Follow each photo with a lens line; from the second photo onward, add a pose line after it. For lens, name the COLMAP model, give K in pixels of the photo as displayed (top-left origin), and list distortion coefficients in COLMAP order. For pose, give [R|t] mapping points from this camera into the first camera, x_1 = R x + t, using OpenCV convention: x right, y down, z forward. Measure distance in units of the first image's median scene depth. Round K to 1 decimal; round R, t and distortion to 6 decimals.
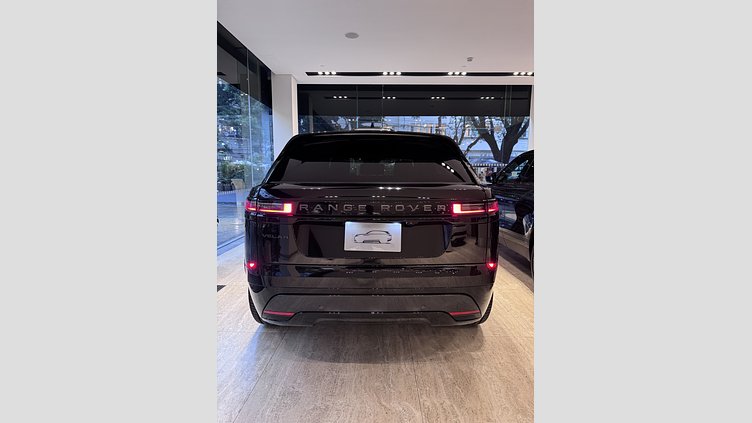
lens RADIAL K [[300.4, 0, 375.3], [0, 300.4, 209.7], [0, 0, 1]] dist [-0.002784, -0.000237]
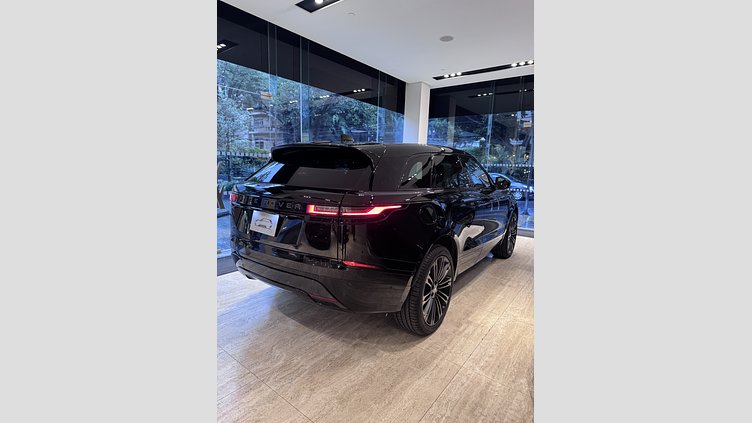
lens RADIAL K [[300.4, 0, 373.3], [0, 300.4, 208.1], [0, 0, 1]] dist [-0.002784, -0.000237]
pose [[0.800729, 0.097006, -0.591120, 0.712689], [-0.096004, 0.994827, 0.033209, -0.042791], [0.591283, 0.030159, 0.805900, 0.099850]]
